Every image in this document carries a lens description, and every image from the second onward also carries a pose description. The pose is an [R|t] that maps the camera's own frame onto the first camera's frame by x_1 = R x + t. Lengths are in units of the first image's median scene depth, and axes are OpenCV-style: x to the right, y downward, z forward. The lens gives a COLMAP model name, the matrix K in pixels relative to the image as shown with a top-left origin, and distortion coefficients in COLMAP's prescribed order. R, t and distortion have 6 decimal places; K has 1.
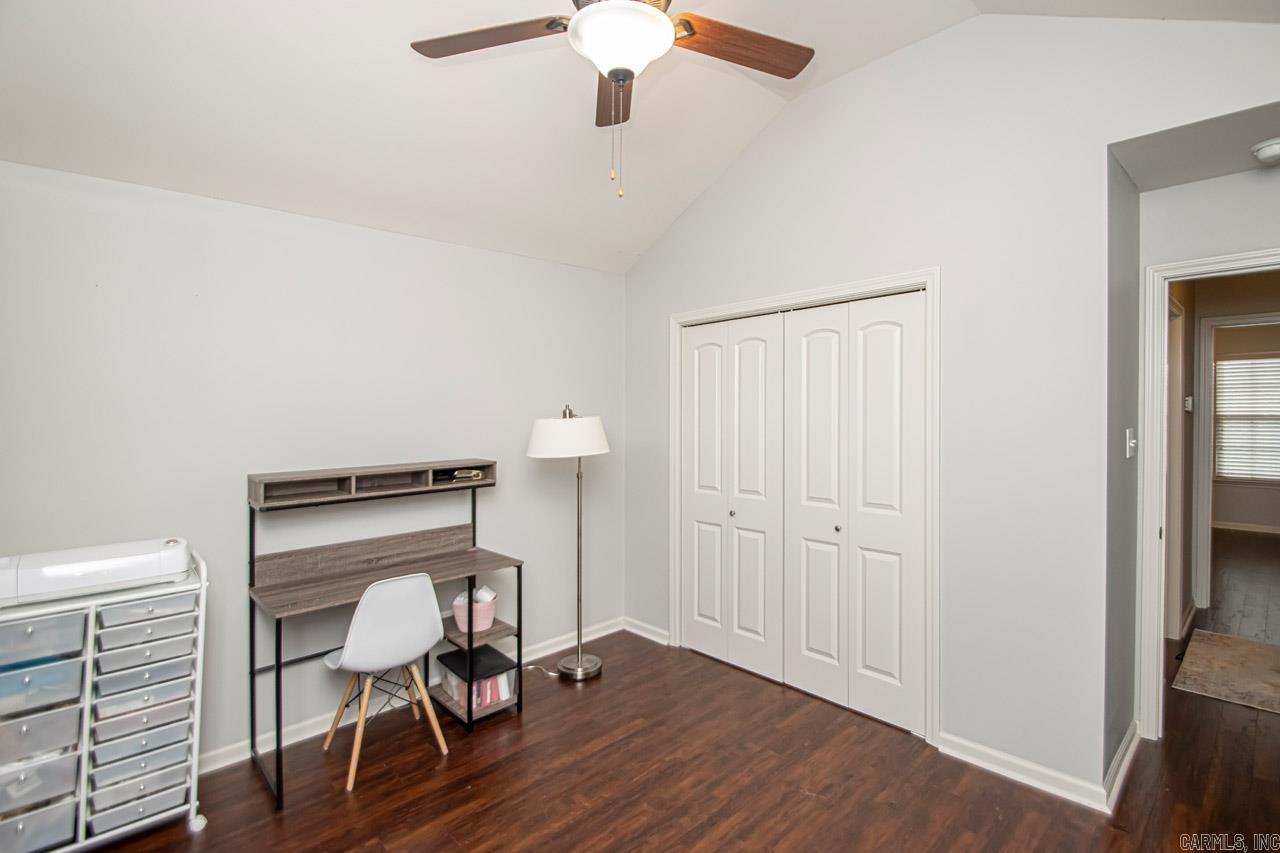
lens RADIAL K [[596.8, 0, 650.3], [0, 596.8, 419.8], [0, 0, 1]] dist [0.021436, -0.020396]
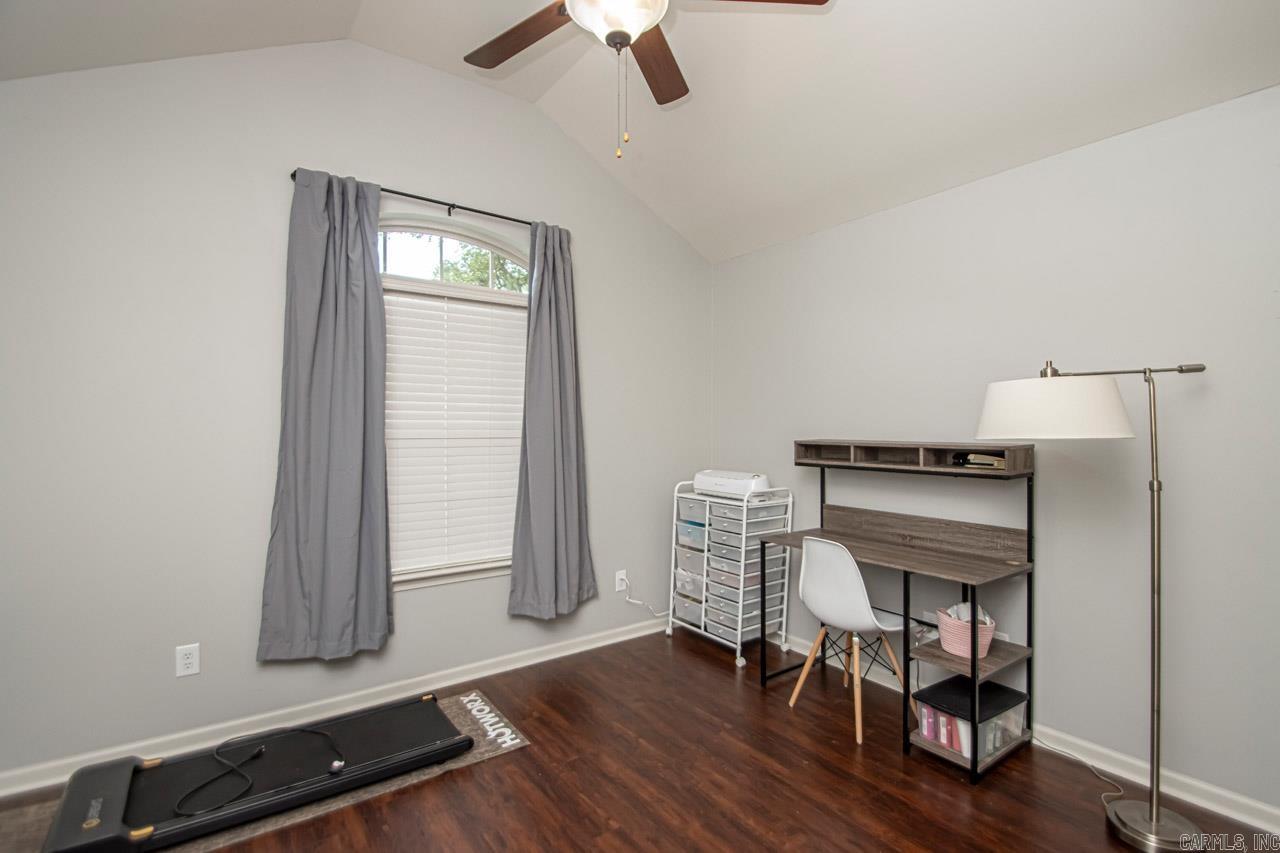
lens RADIAL K [[596.8, 0, 650.3], [0, 596.8, 419.8], [0, 0, 1]] dist [0.021436, -0.020396]
pose [[-0.126064, 0.005146, -0.992009, 0.578159], [-0.014002, 0.999878, 0.006966, 0.041290], [0.991923, 0.014768, -0.125976, 0.714820]]
